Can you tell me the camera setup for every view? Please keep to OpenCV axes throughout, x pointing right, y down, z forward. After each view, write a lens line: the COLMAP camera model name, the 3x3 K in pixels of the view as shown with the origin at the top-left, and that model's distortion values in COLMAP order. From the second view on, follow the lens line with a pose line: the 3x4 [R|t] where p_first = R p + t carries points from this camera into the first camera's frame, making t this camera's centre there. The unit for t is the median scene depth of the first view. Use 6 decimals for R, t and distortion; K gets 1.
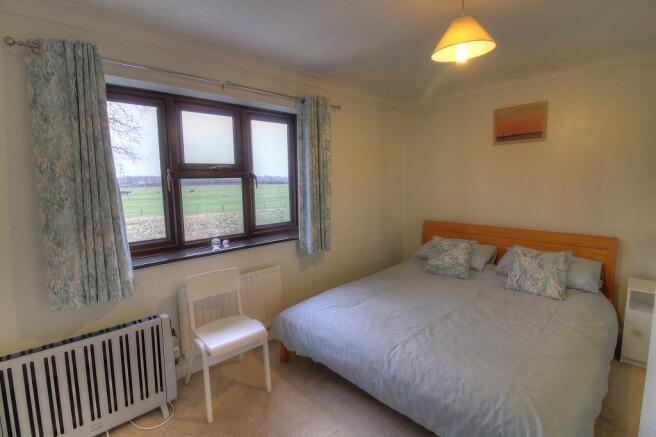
lens RADIAL K [[307.0, 0, 328.0], [0, 307.0, 218.5], [0, 0, 1]] dist [0.001118, -0.000016]
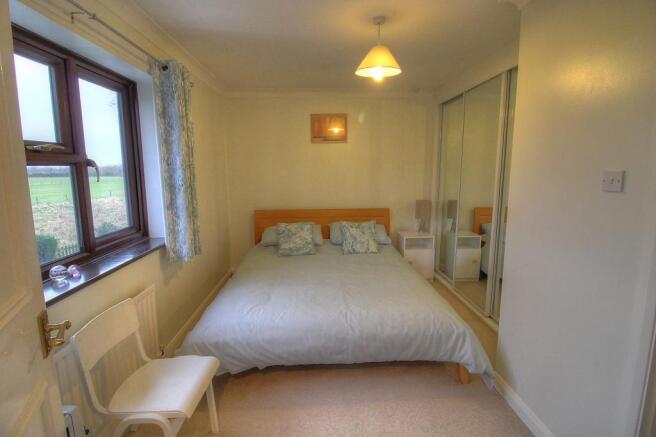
lens RADIAL K [[308.6, 0, 328.0], [0, 308.6, 218.5], [0, 0, 1]] dist [-0.001635, -0.000745]
pose [[0.640236, -0.110505, 0.760188, -0.452294], [0.091688, 0.993518, 0.067203, -0.019024], [-0.762687, 0.026674, 0.646218, 0.191069]]
